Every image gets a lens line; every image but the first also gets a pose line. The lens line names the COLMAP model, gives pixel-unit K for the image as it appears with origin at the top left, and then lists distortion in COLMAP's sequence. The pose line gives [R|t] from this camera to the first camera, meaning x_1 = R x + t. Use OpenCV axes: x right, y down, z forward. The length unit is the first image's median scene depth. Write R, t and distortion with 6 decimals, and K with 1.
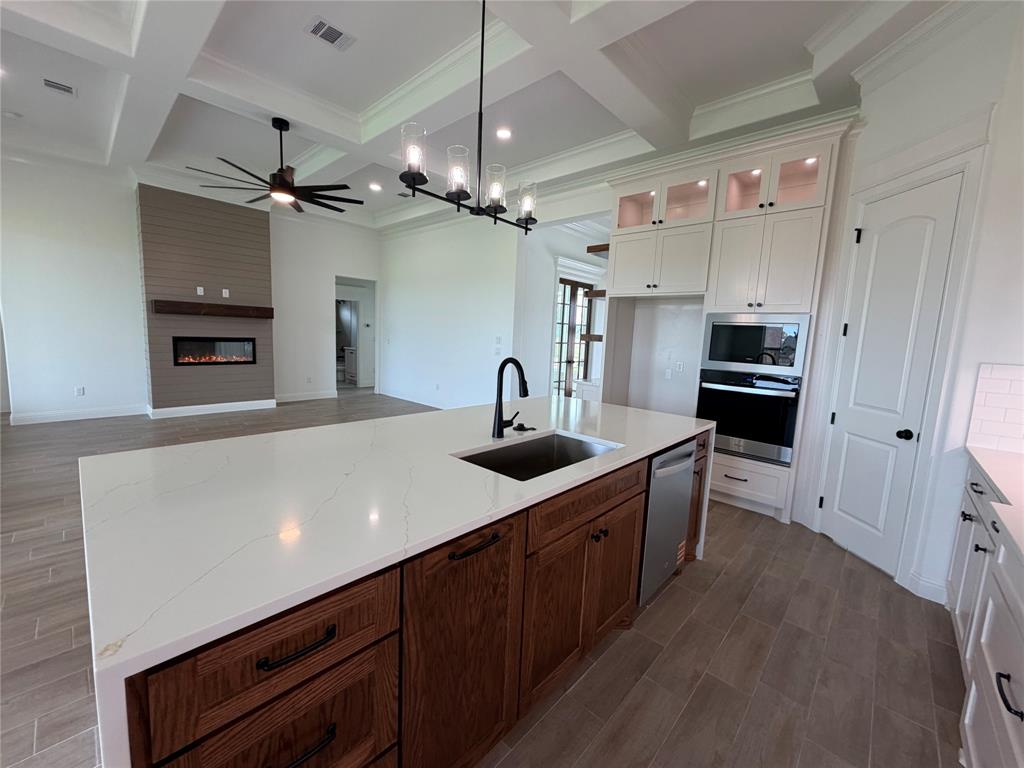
lens RADIAL K [[408.8, 0, 506.9], [0, 408.8, 381.8], [0, 0, 1]] dist [-0.000272, -0.000385]
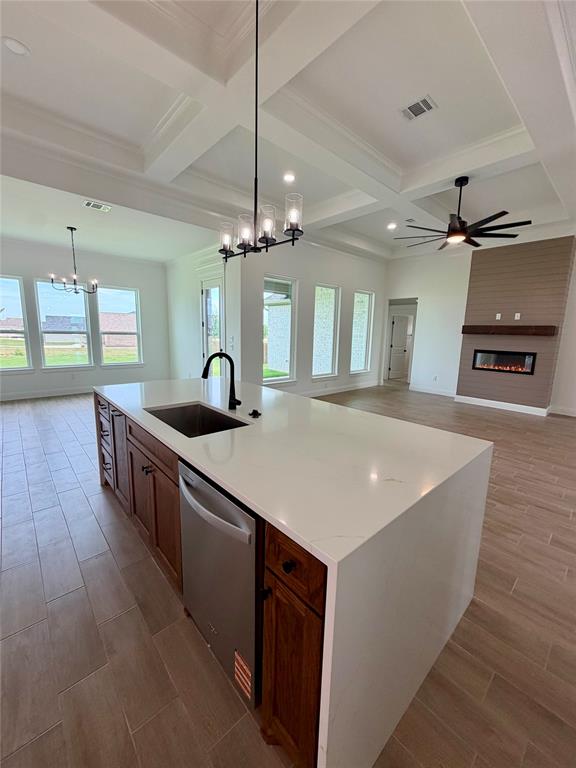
lens RADIAL K [[306.6, 0, 289.8], [0, 306.6, 380.3], [0, 0, 1]] dist [-0.000272, -0.000385]
pose [[-0.069815, 0.112789, -0.991163, 0.556703], [-0.143195, 0.982165, 0.121851, -0.067321], [0.987229, 0.150437, -0.052419, 0.679851]]
